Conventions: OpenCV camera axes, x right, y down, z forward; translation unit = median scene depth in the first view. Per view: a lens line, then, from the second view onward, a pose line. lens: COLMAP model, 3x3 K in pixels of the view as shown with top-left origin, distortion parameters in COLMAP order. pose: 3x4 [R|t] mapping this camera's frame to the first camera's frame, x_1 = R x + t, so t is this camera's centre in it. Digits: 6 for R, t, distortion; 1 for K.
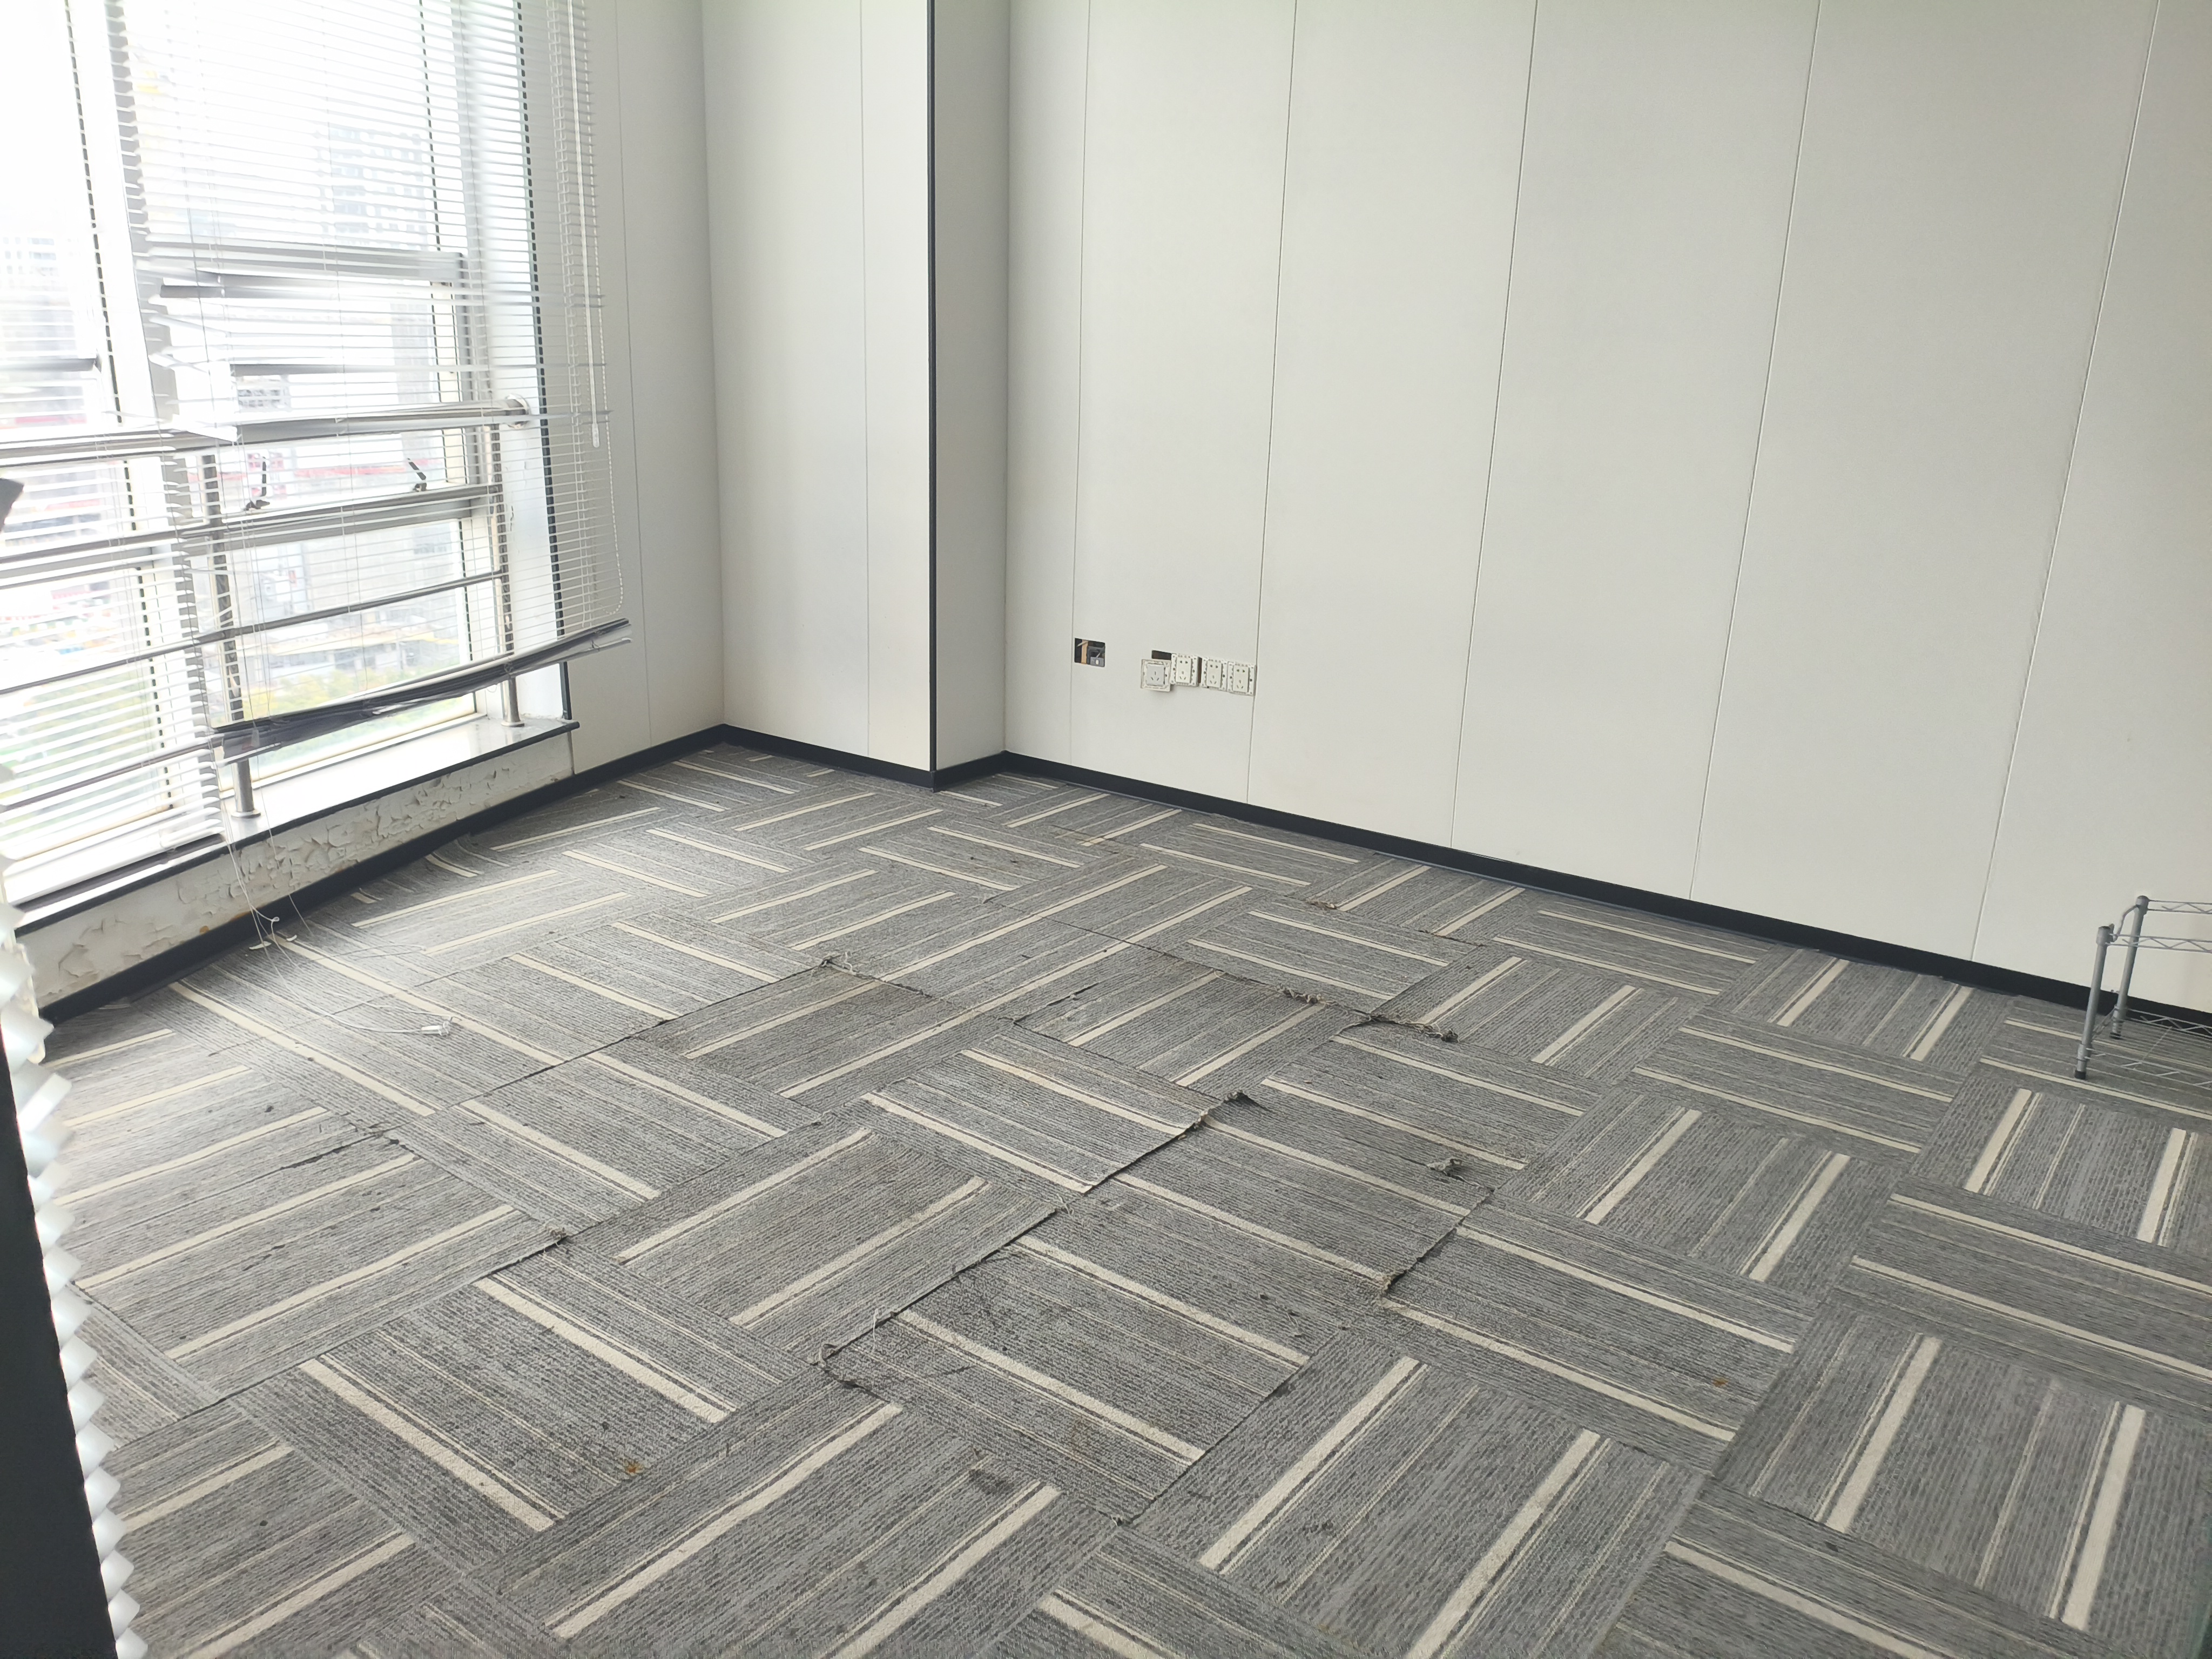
lens RADIAL K [[1710.7, 0, 1152.9], [0, 1710.7, 834.4], [0, 0, 1]] dist [-0.001510, -0.016072]
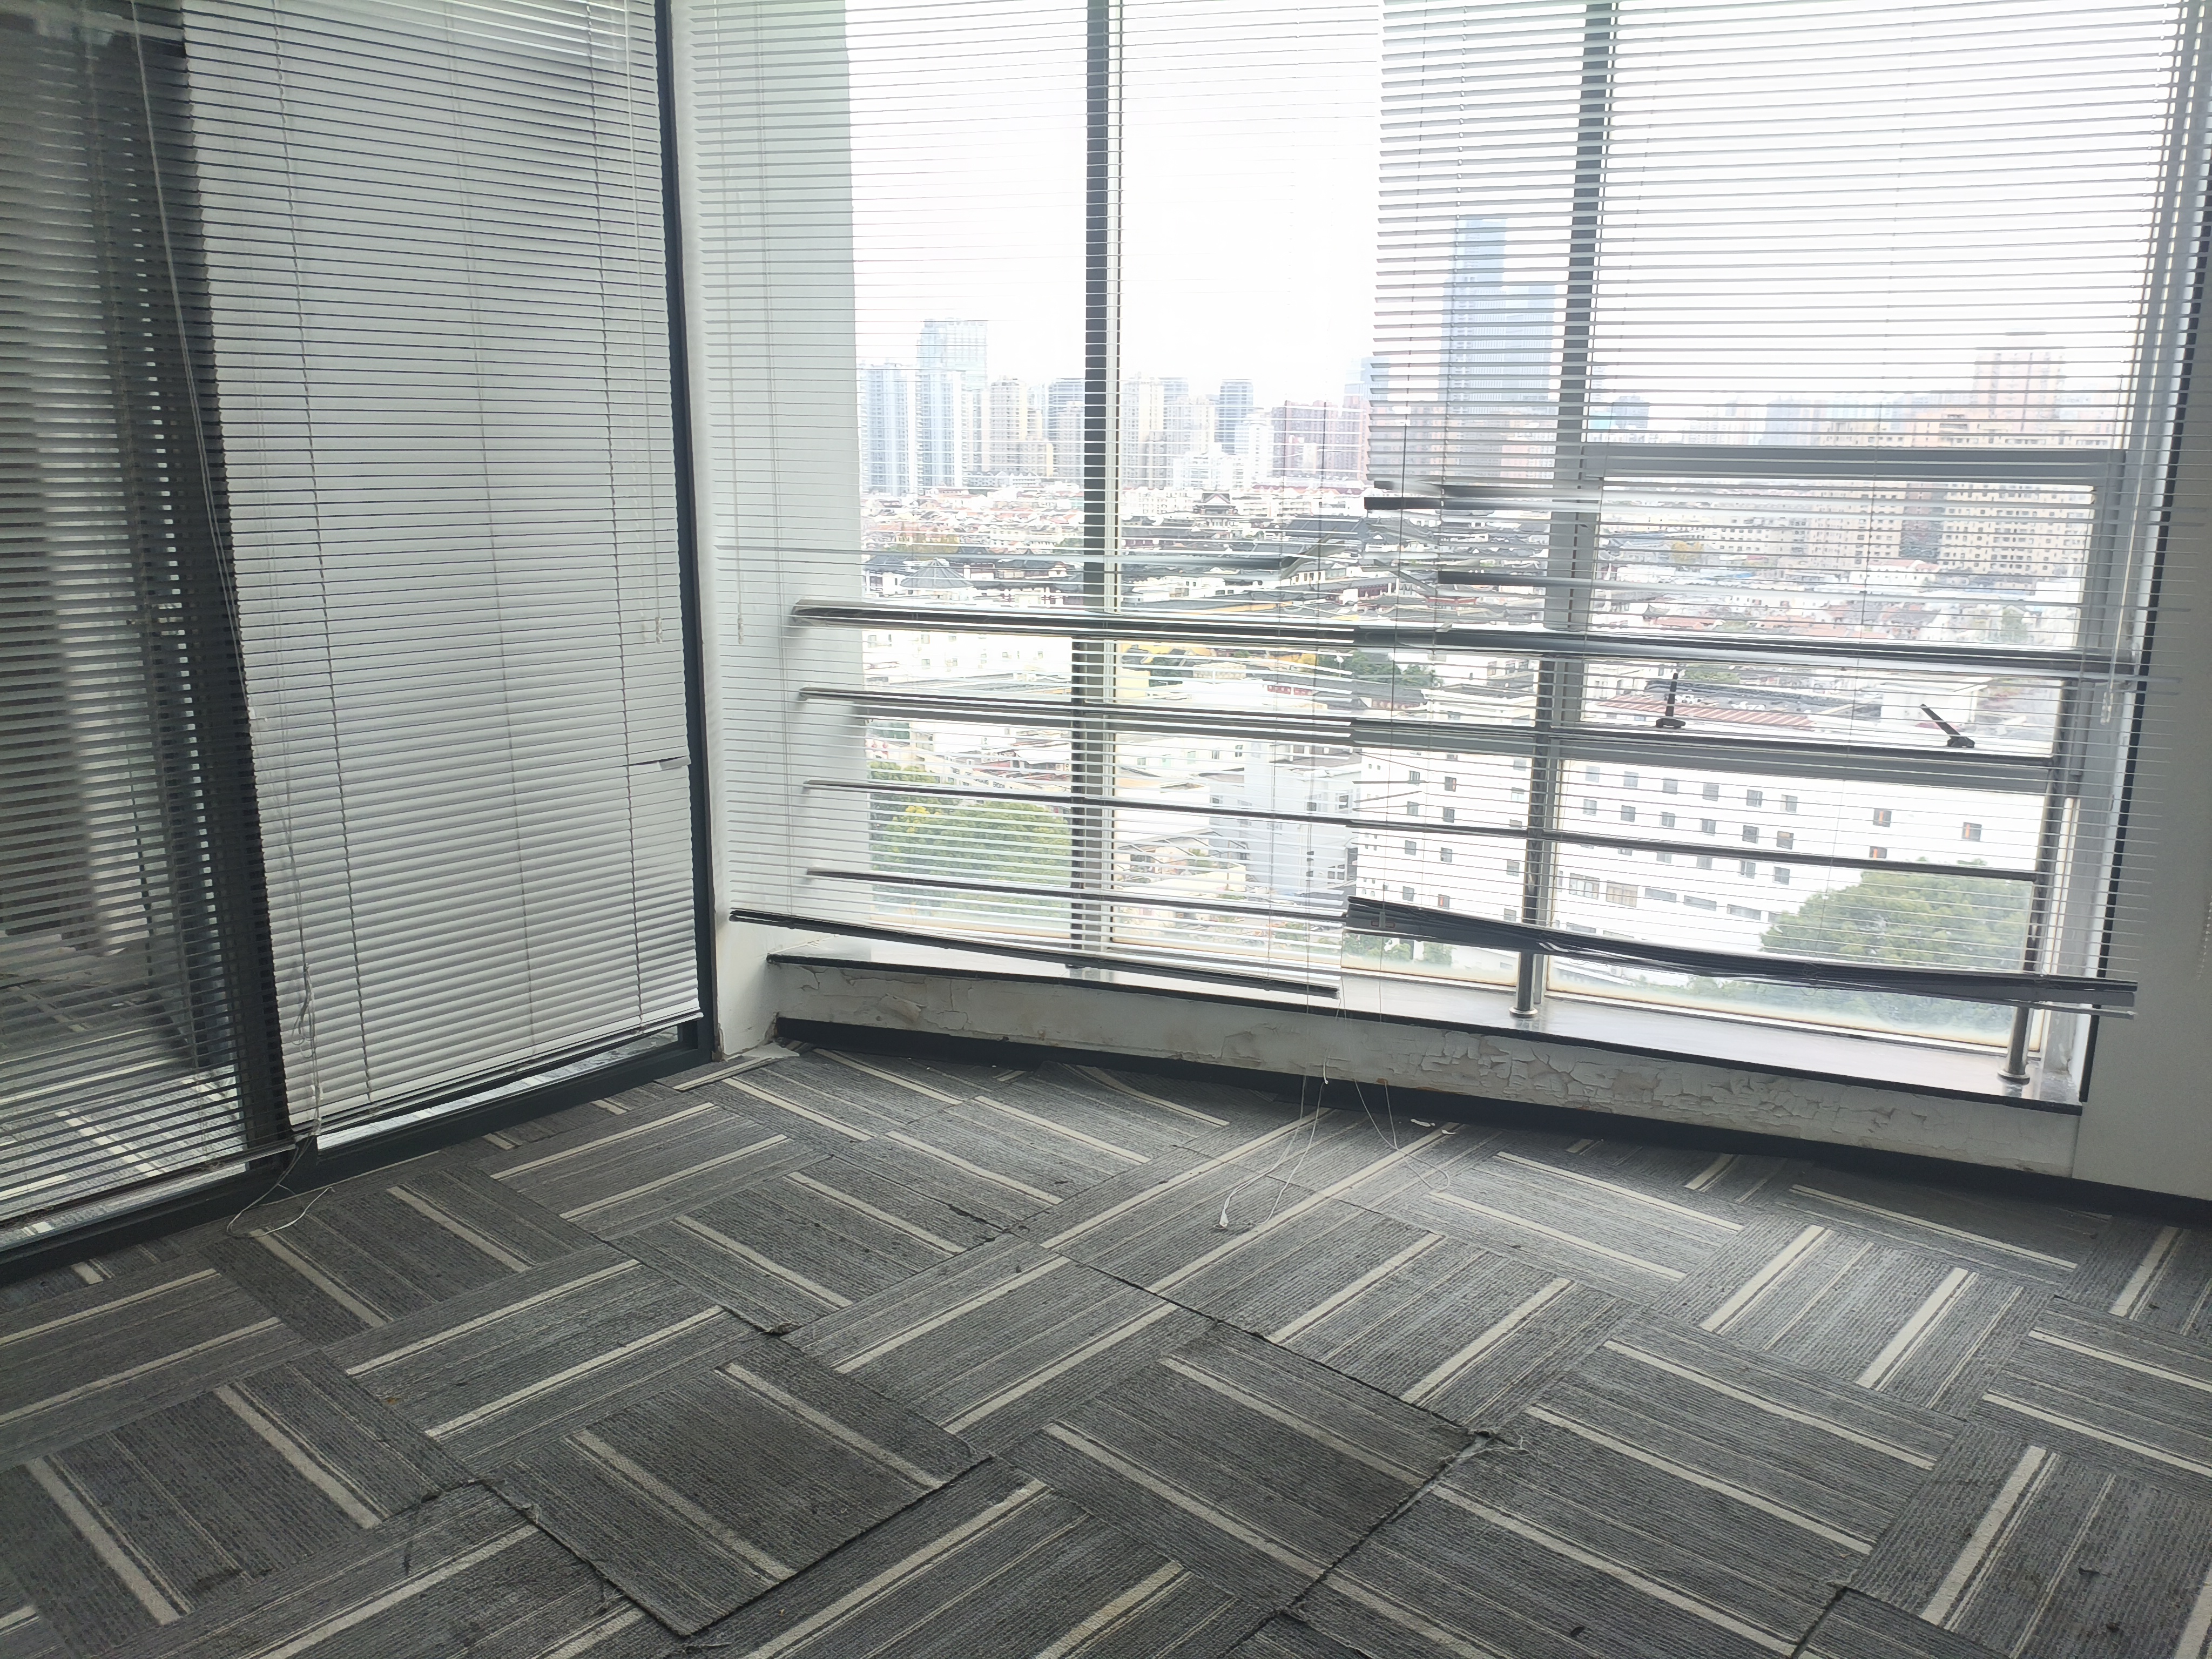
lens RADIAL K [[1710.7, 0, 1152.9], [0, 1710.7, 834.4], [0, 0, 1]] dist [-0.001510, -0.016072]
pose [[-0.087145, 0.190606, -0.977791, 0.440059], [-0.305640, 0.929072, 0.208349, -0.248319], [0.948151, 0.317009, -0.022707, 0.786221]]
